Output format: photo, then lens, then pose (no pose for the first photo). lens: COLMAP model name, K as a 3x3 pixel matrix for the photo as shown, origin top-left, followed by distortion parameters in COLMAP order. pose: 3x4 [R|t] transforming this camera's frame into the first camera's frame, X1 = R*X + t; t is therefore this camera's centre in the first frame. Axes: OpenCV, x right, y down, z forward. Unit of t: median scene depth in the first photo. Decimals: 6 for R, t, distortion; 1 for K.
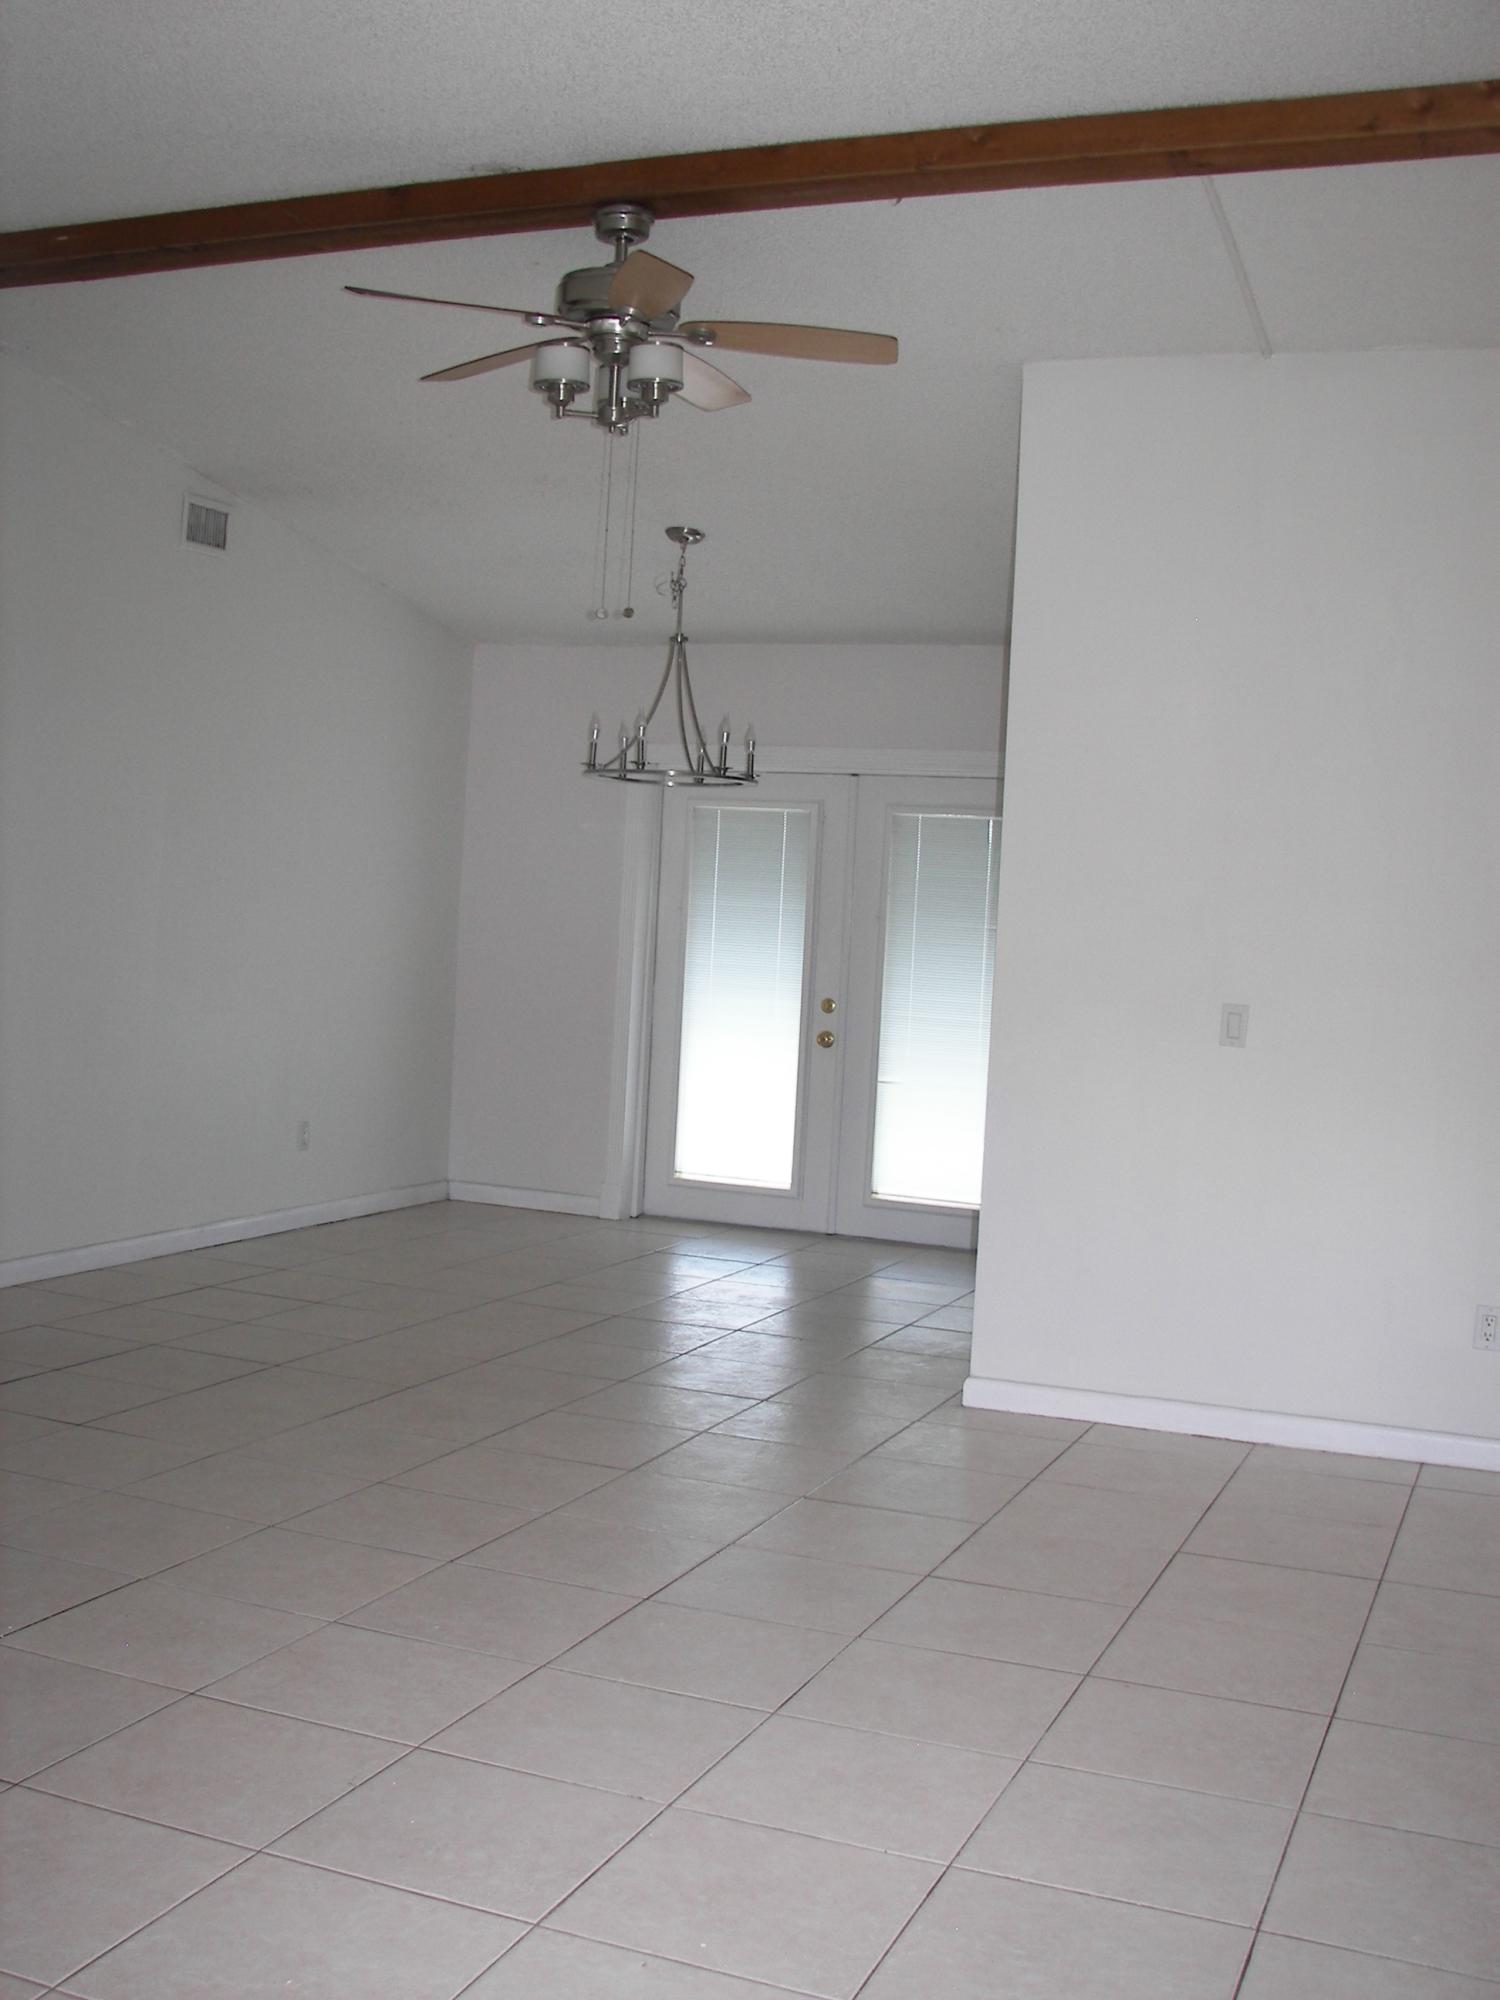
lens RADIAL K [[2107.2, 0, 719.3], [0, 2107.2, 989.9], [0, 0, 1]] dist [-0.218952, 0.256511]
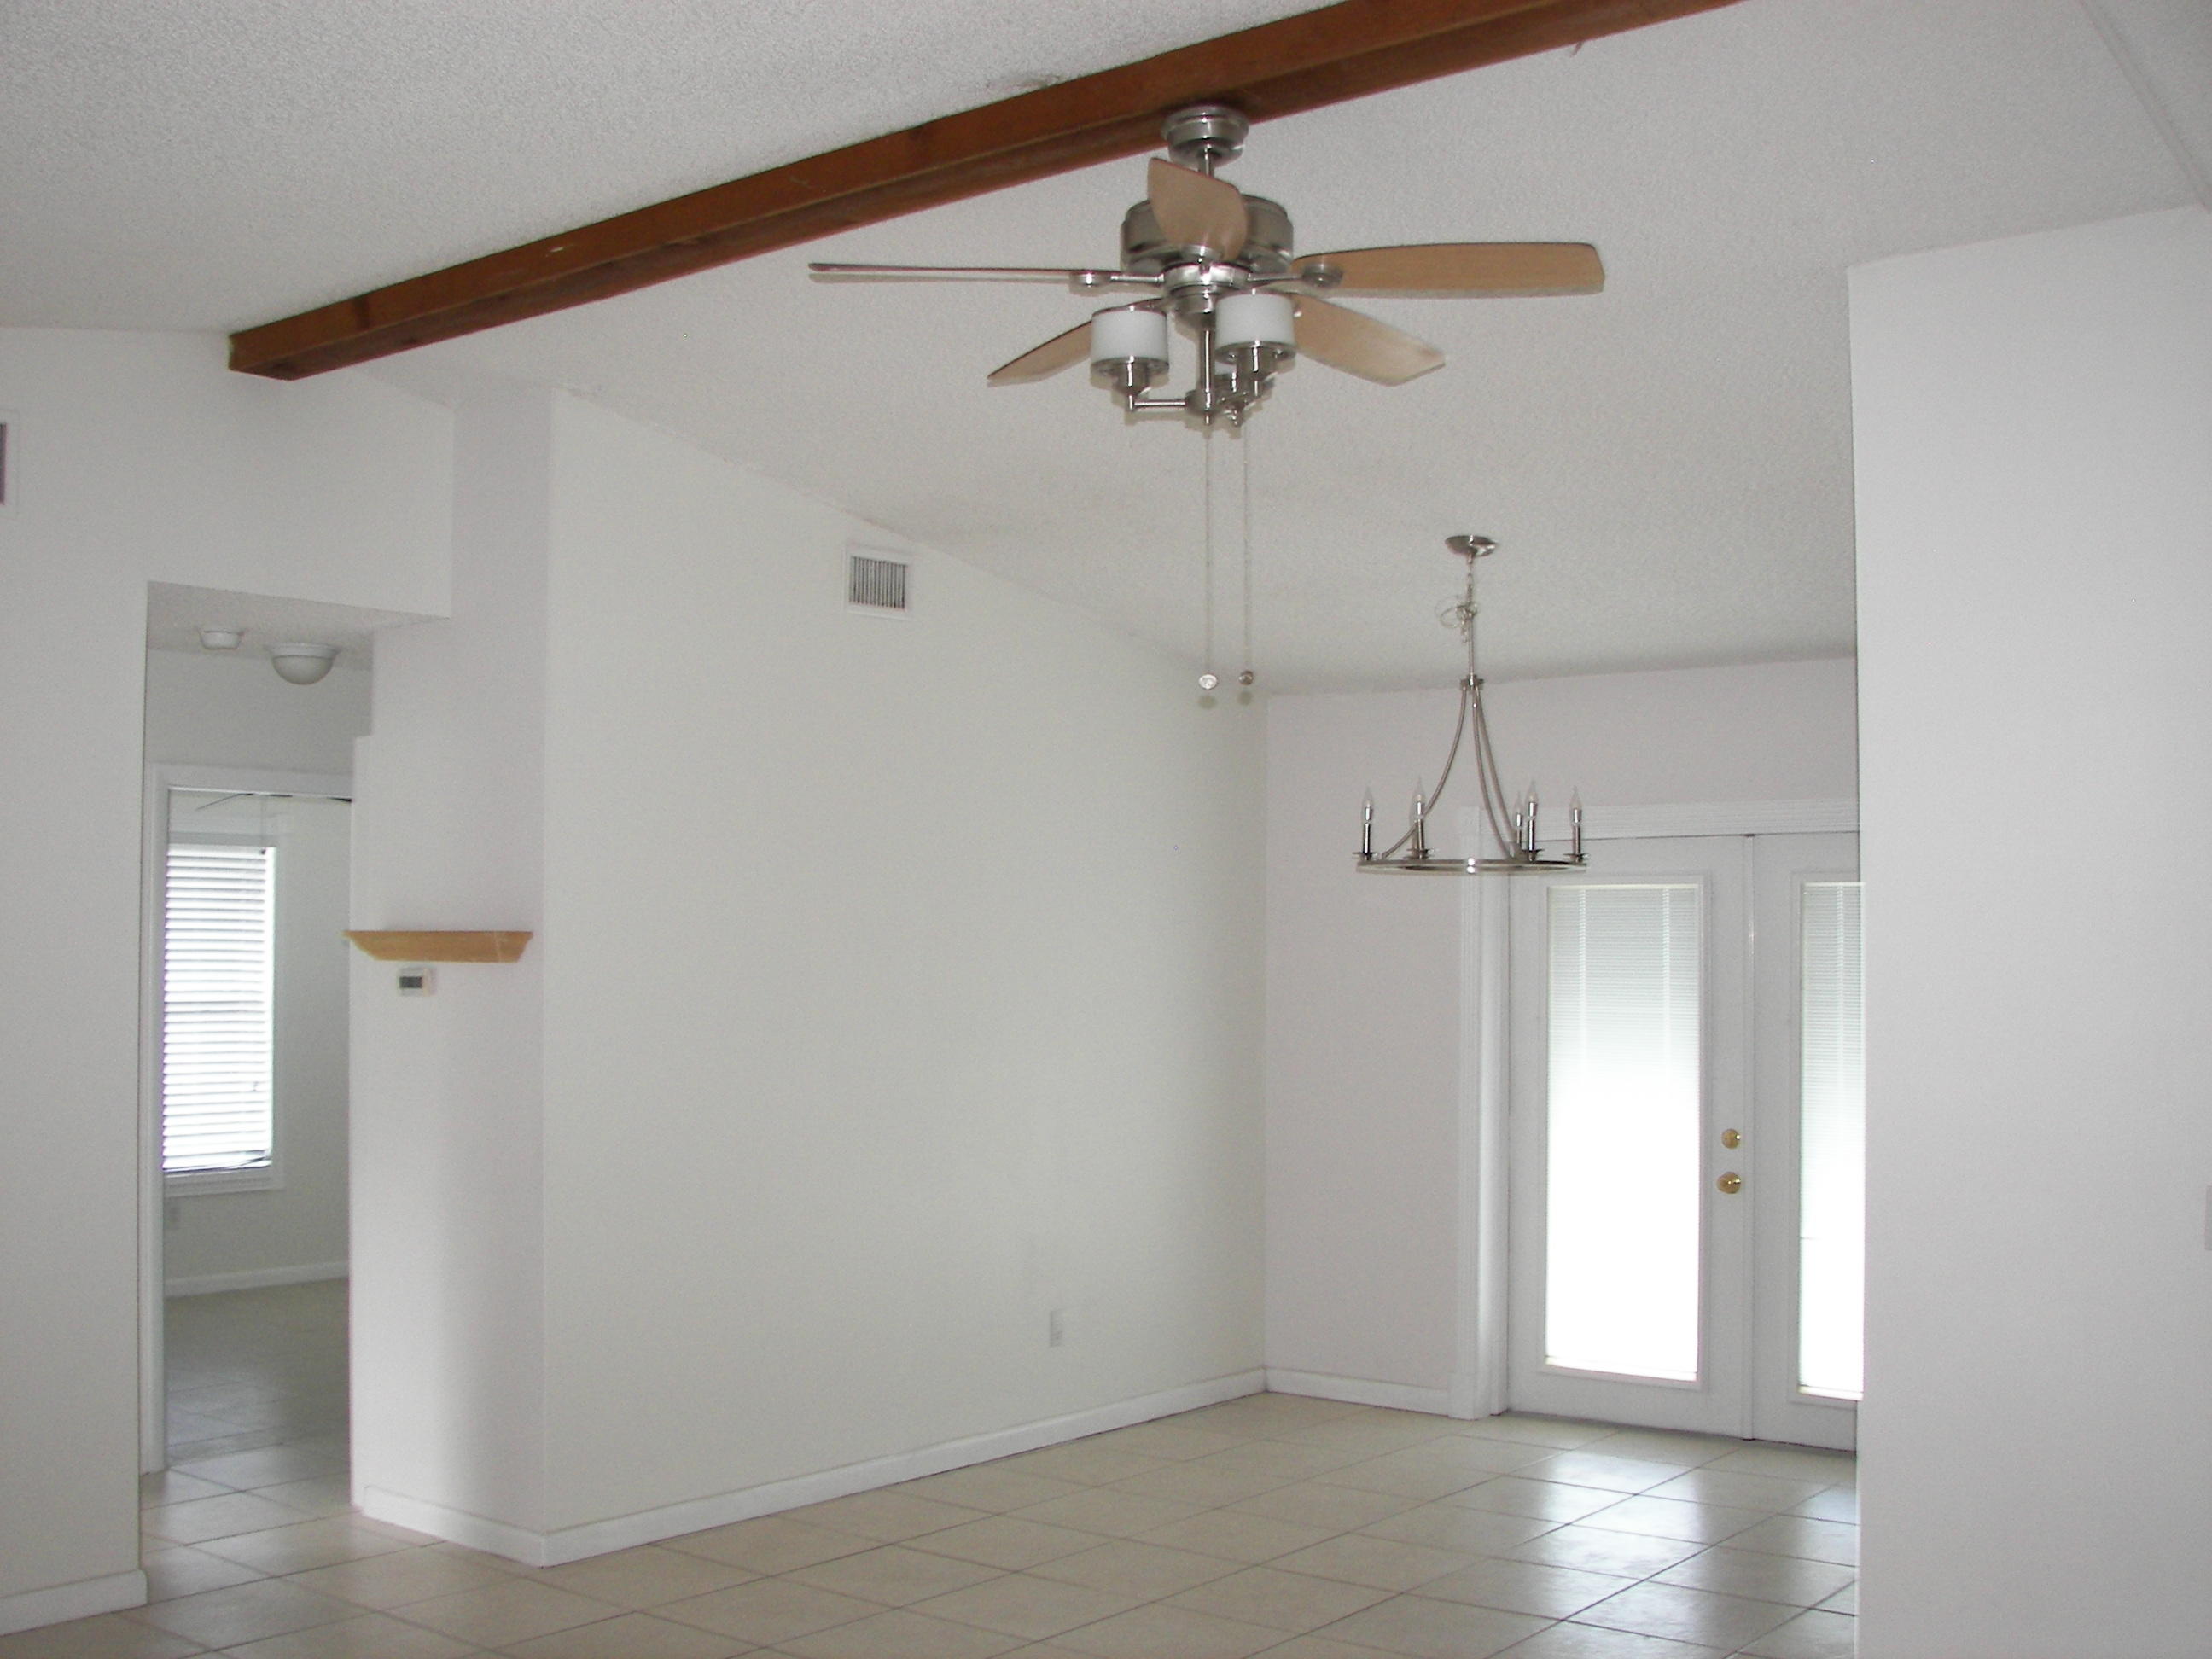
lens RADIAL K [[2330.5, 0, 1106.0], [0, 2330.5, 829.5], [0, 0, 1]] dist [-0.218952, 0.256511]
pose [[0.960867, -0.060282, -0.270371, 0.077622], [0.034675, 0.994531, -0.098513, -0.036015], [0.274832, 0.085283, 0.957703, 0.162034]]
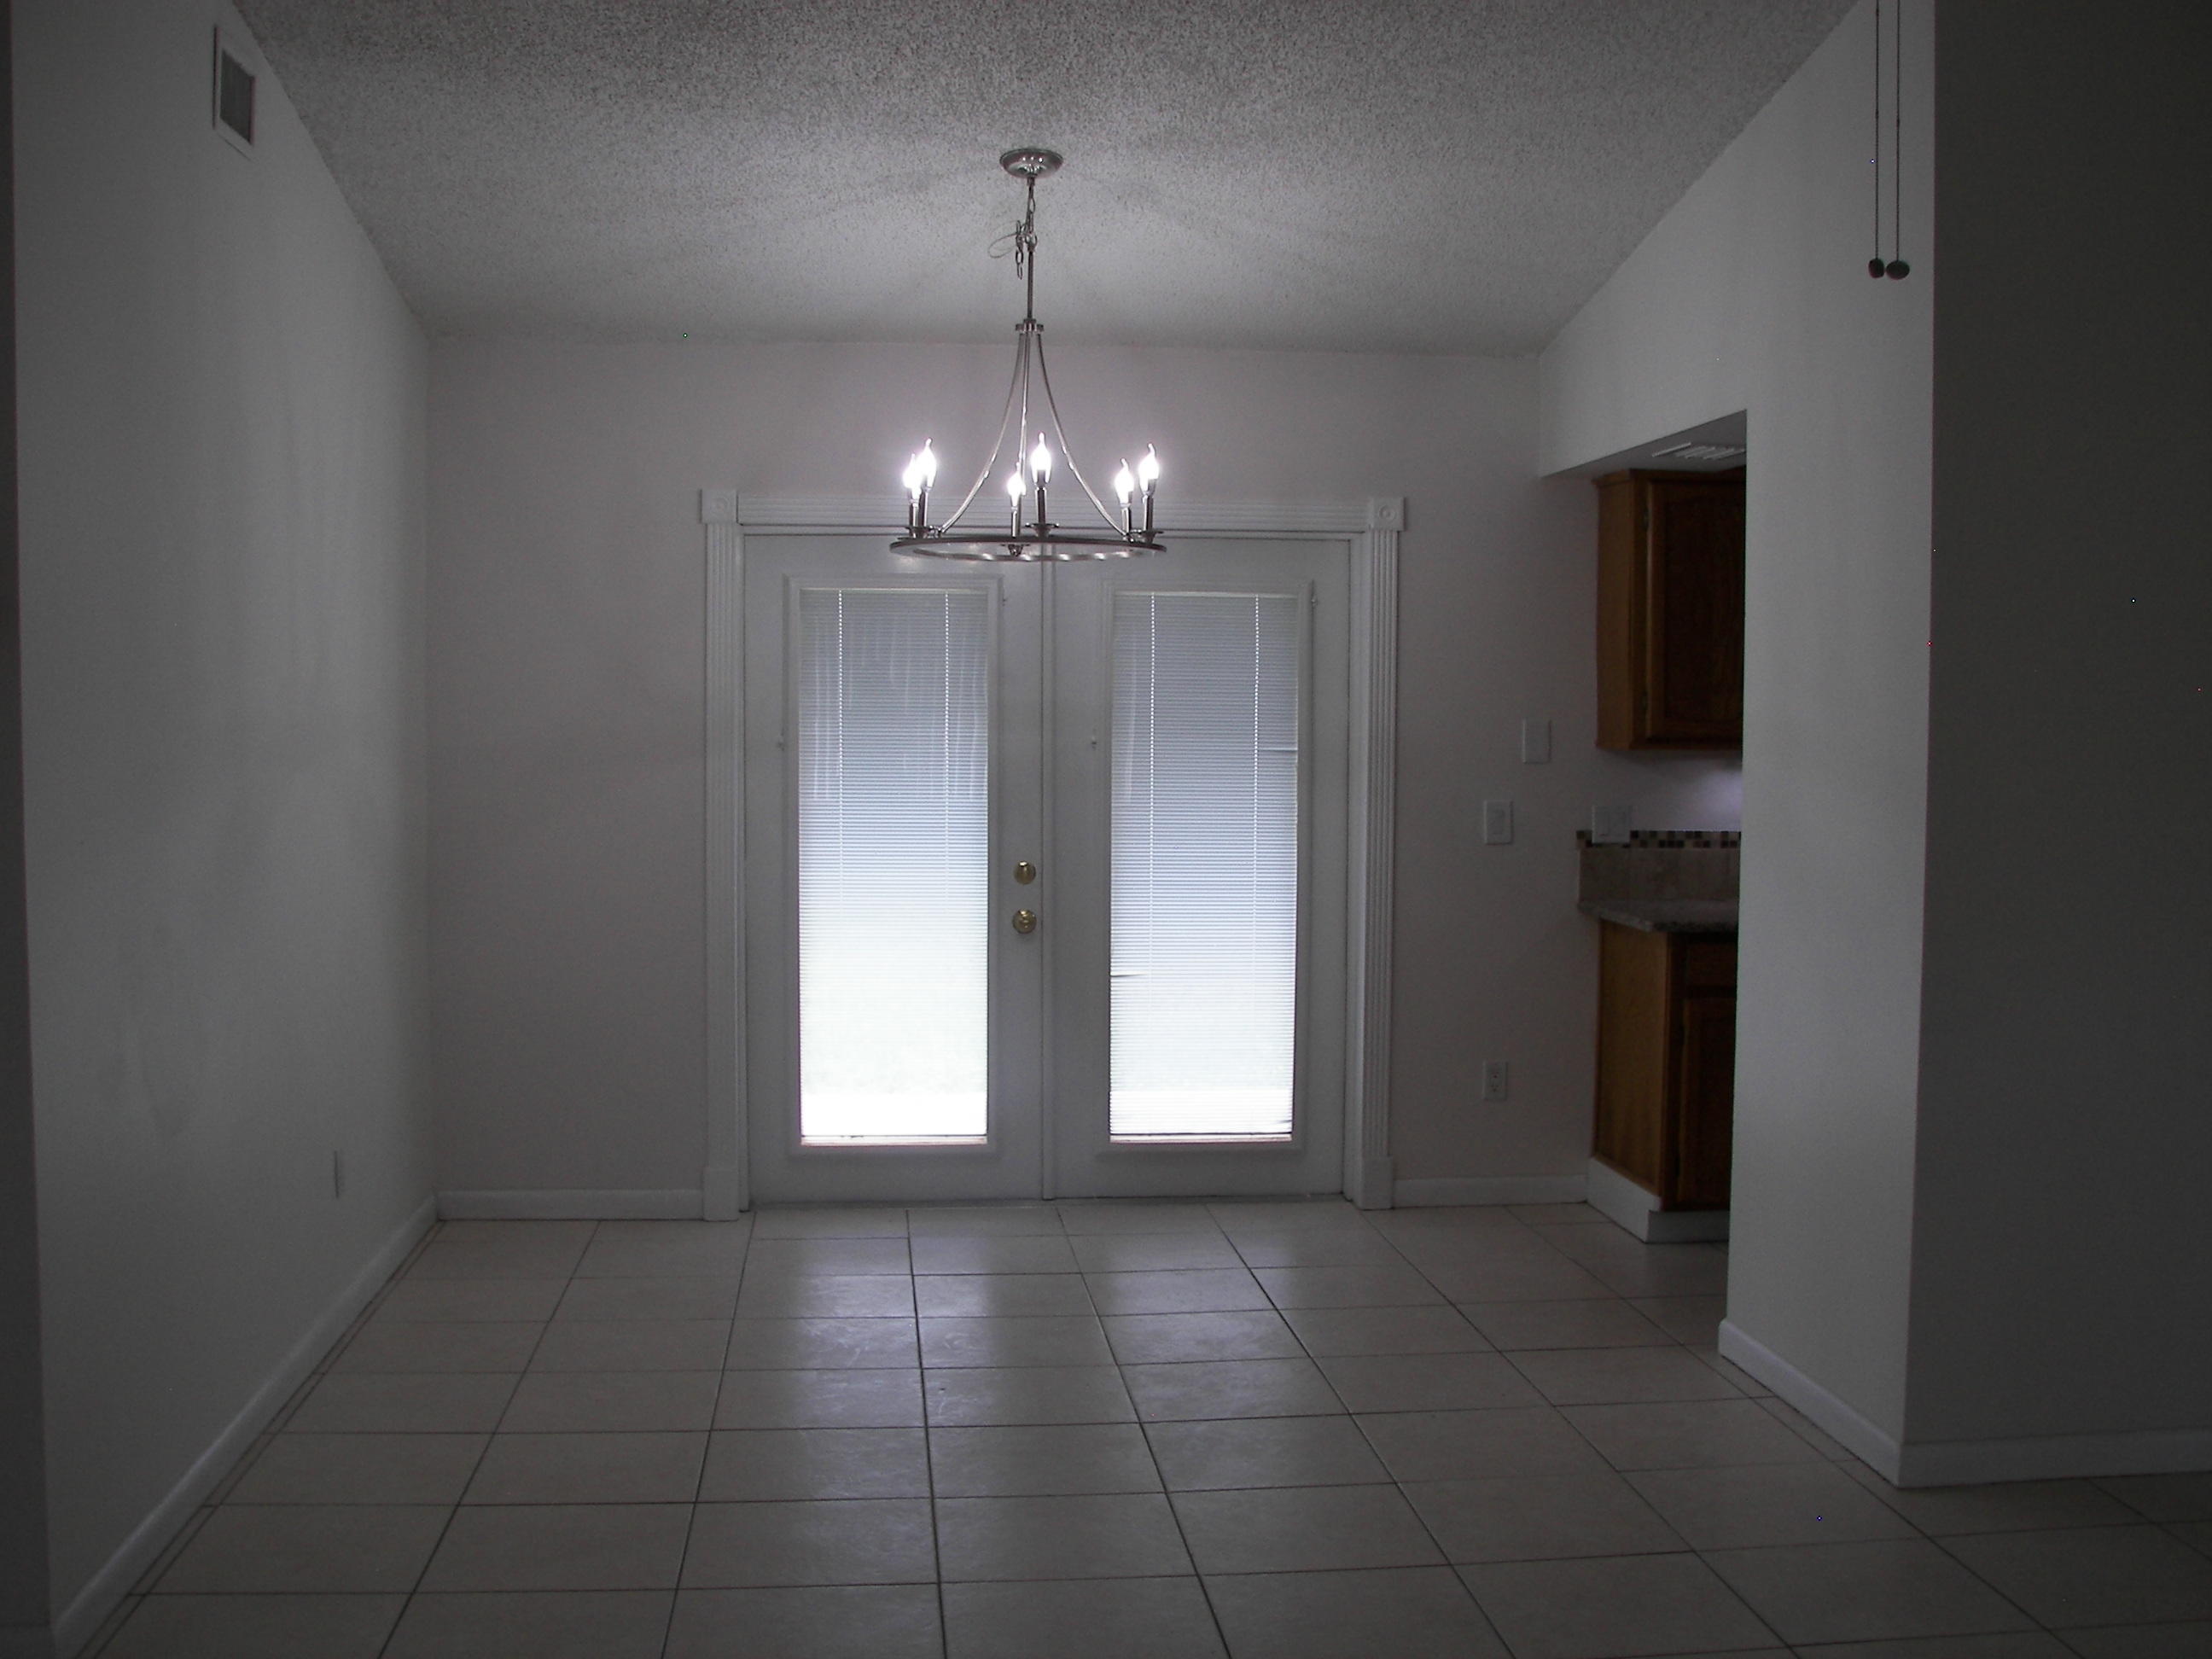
lens RADIAL K [[2330.5, 0, 1106.0], [0, 2330.5, 829.5], [0, 0, 1]] dist [-0.218952, 0.256511]
pose [[0.875609, -0.074498, 0.477241, -0.345844], [0.061555, 0.997189, 0.042726, -0.045150], [-0.479082, -0.008034, 0.877733, 0.380643]]
